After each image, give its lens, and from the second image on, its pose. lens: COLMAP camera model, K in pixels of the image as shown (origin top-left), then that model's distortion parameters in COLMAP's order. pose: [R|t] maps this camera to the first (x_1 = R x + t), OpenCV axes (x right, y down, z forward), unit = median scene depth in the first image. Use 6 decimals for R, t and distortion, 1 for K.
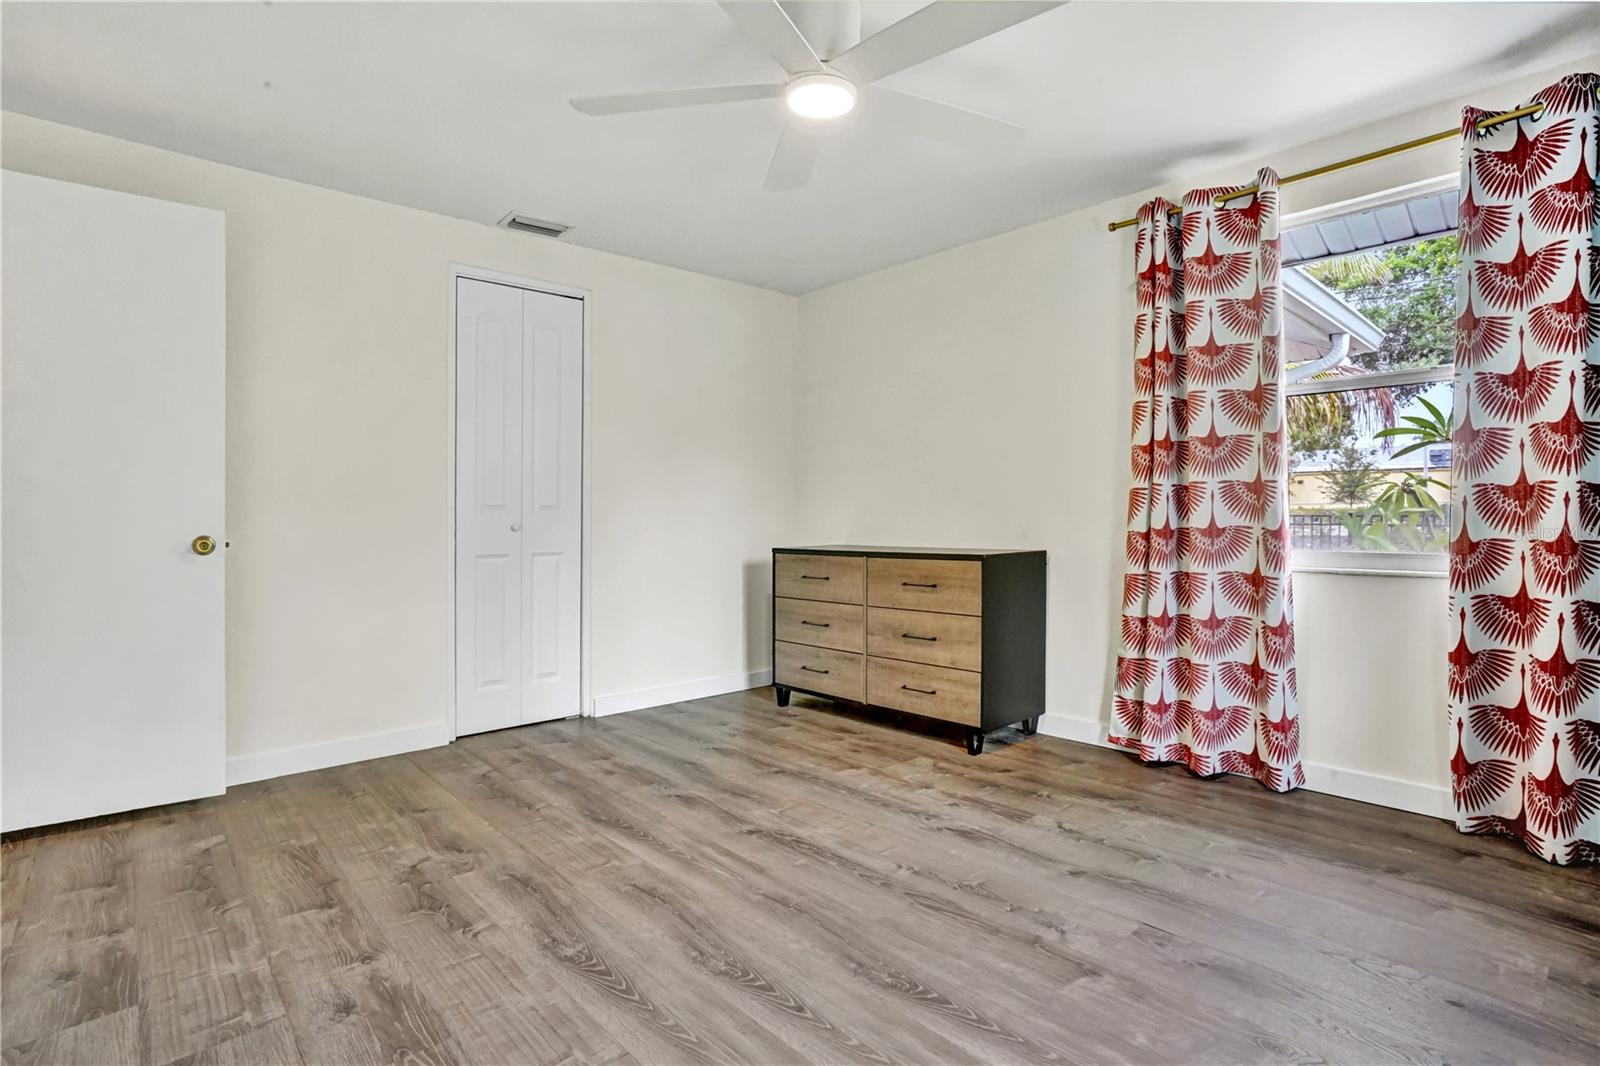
lens RADIAL K [[774.5, 0, 799.7], [0, 774.5, 529.0], [0, 0, 1]] dist [-0.048483, 0.001134]
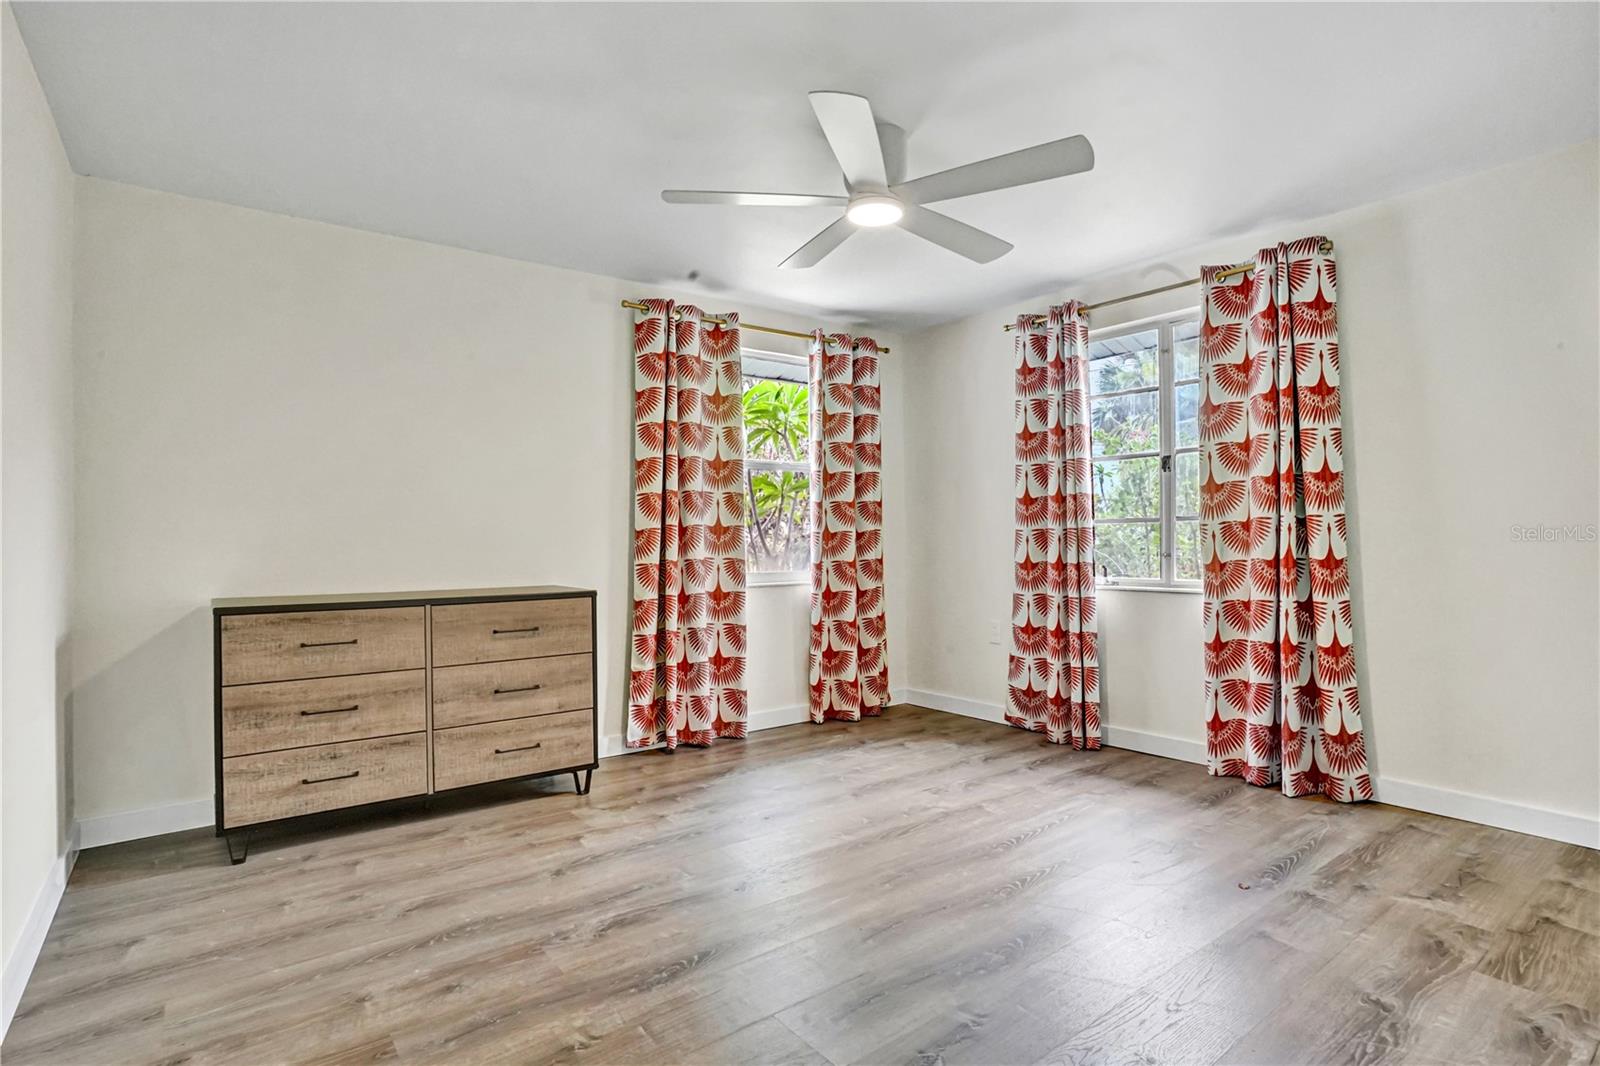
lens RADIAL K [[815.6, 0, 798.4], [0, 815.6, 536.5], [0, 0, 1]] dist [-0.058898, 0.019599]
pose [[0.086975, 0.010282, 0.996157, -0.794820], [0.018741, 0.999753, -0.011956, -0.019435], [-0.996034, 0.019709, 0.086761, 0.633926]]
